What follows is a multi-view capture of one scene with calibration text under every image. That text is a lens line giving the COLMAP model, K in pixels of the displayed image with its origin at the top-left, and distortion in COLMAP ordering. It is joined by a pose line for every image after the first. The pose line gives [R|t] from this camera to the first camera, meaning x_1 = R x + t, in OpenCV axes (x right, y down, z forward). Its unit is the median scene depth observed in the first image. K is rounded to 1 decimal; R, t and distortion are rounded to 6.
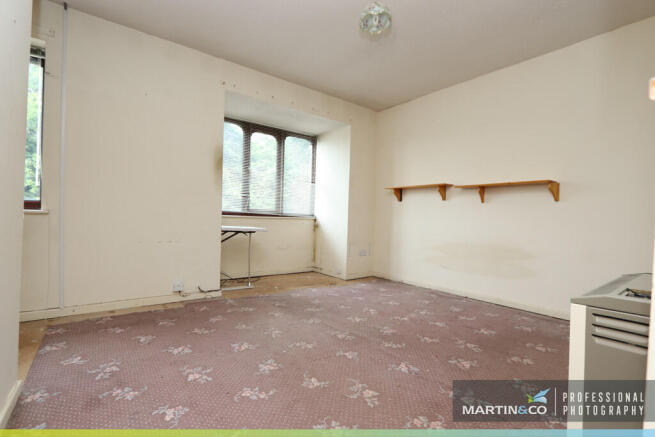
lens RADIAL K [[306.5, 0, 326.1], [0, 306.5, 219.1], [0, 0, 1]] dist [-0.019180, 0.001344]
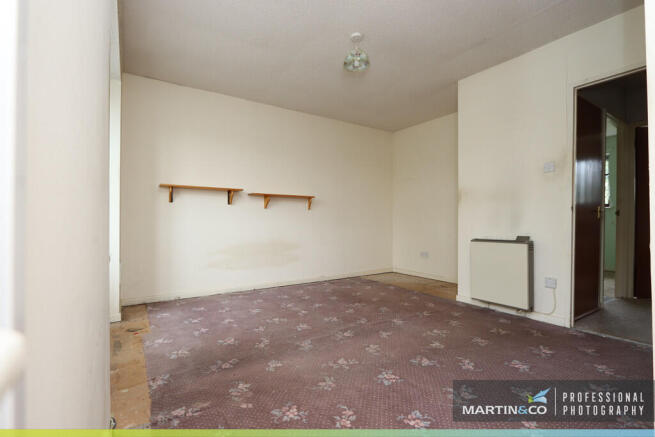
lens RADIAL K [[306.5, 0, 326.2], [0, 306.5, 217.6], [0, 0, 1]] dist [-0.019180, 0.001344]
pose [[0.055647, -0.014944, 0.998339, -0.803138], [0.006535, 0.999872, 0.014603, -0.037303], [-0.998429, 0.005712, 0.055737, 0.788984]]
